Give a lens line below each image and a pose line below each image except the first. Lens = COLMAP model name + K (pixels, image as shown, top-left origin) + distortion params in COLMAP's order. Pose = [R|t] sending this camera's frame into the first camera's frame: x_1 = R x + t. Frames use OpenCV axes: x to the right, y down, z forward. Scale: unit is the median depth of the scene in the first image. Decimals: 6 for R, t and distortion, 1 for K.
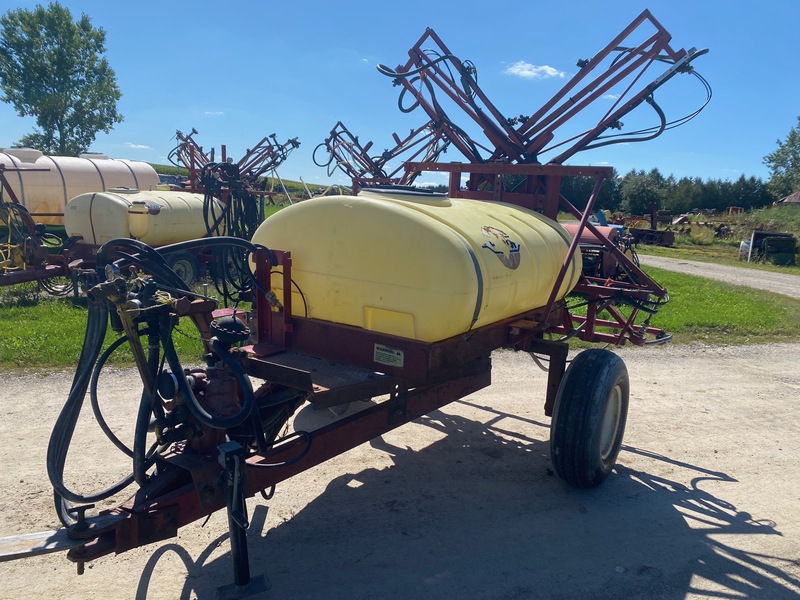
lens RADIAL K [[610.2, 0, 403.4], [0, 610.2, 295.4], [0, 0, 1]] dist [0.033759, -0.035111]
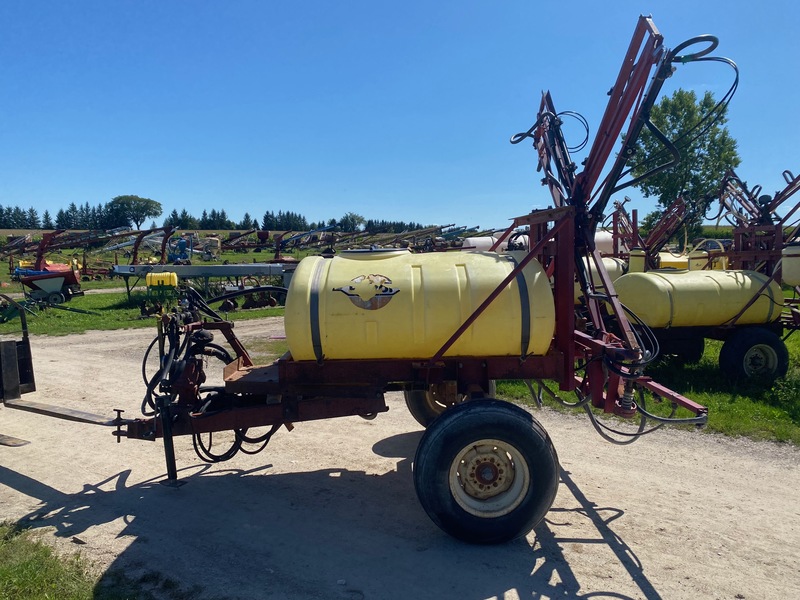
lens RADIAL K [[610.2, 0, 393.1], [0, 610.2, 304.9], [0, 0, 1]] dist [0.033759, -0.035111]
pose [[0.555016, 0.008354, -0.831798, 1.072523], [-0.088309, 0.994890, -0.048932, 0.001728], [0.827139, 0.100614, 0.552918, 0.348011]]
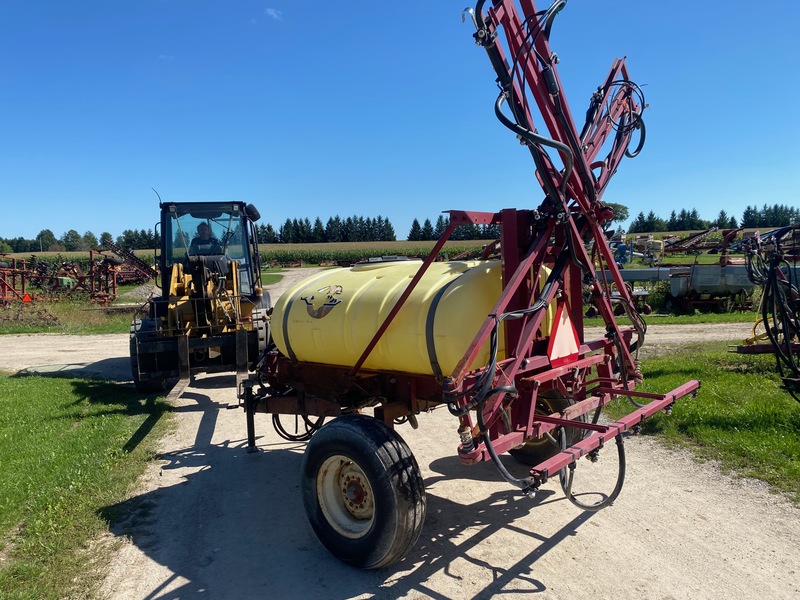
lens RADIAL K [[610.2, 0, 392.6], [0, 610.2, 304.0], [0, 0, 1]] dist [0.033759, -0.035111]
pose [[-0.138540, 0.009516, -0.990311, 1.276395], [-0.133597, 0.990634, 0.028209, -0.116567], [0.981304, 0.136211, -0.135971, 1.198841]]
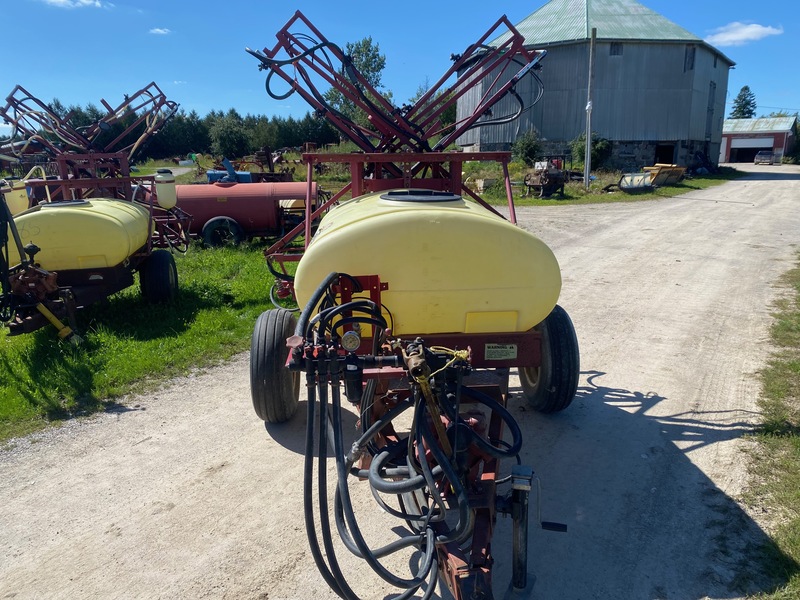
lens RADIAL K [[610.2, 0, 396.6], [0, 610.2, 293.7], [0, 0, 1]] dist [0.033759, -0.035111]
pose [[0.794418, -0.207271, 0.570910, -0.664021], [0.155294, 0.978042, 0.138991, -0.158801], [-0.587183, -0.021758, 0.809162, 0.175046]]
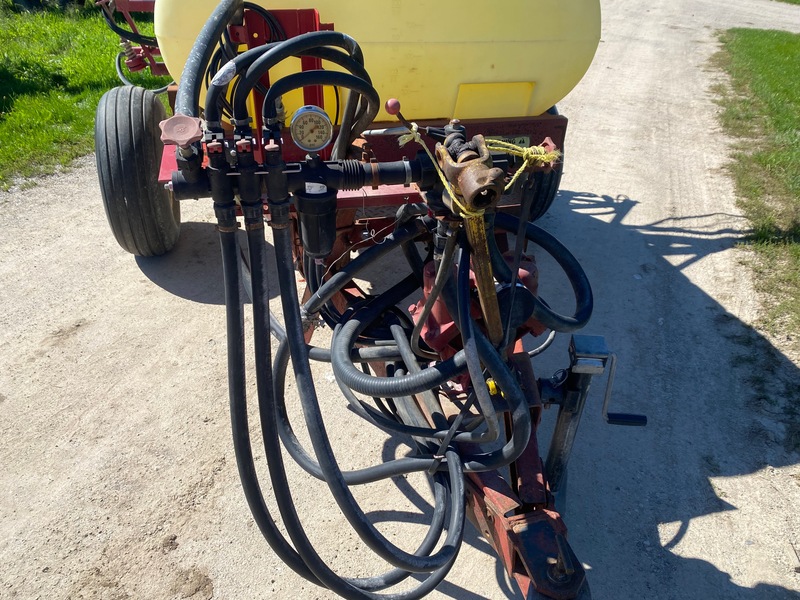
lens RADIAL K [[610.2, 0, 405.6], [0, 610.2, 300.0], [0, 0, 1]] dist [0.033759, -0.035111]
pose [[0.660830, -0.430011, 0.615137, -0.527302], [0.118739, 0.869175, 0.480038, -0.090514], [-0.741084, -0.244183, 0.625436, 0.492542]]
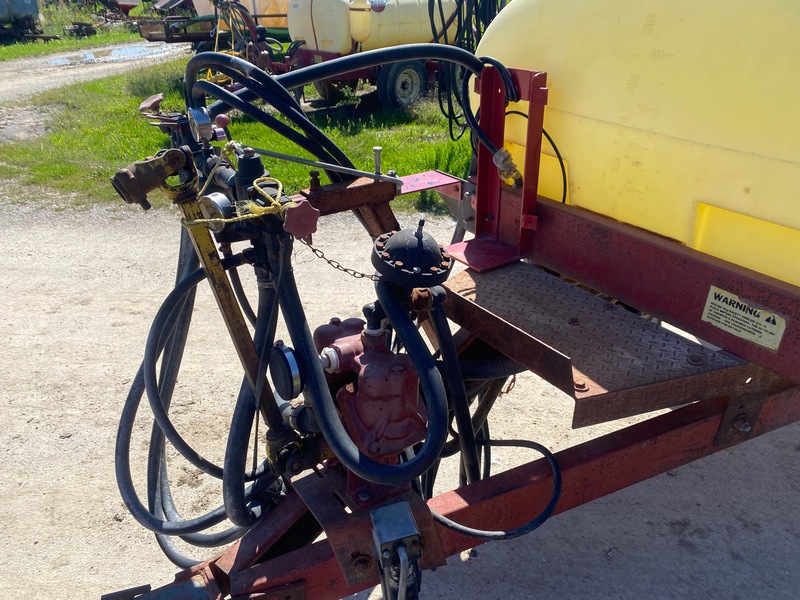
lens RADIAL K [[610.2, 0, 400.8], [0, 610.2, 294.8], [0, 0, 1]] dist [0.033759, -0.035111]
pose [[0.929185, 0.130101, -0.345962, -0.089290], [-0.020733, 0.952876, 0.302650, -0.044785], [0.369034, -0.274045, 0.888095, 0.413642]]
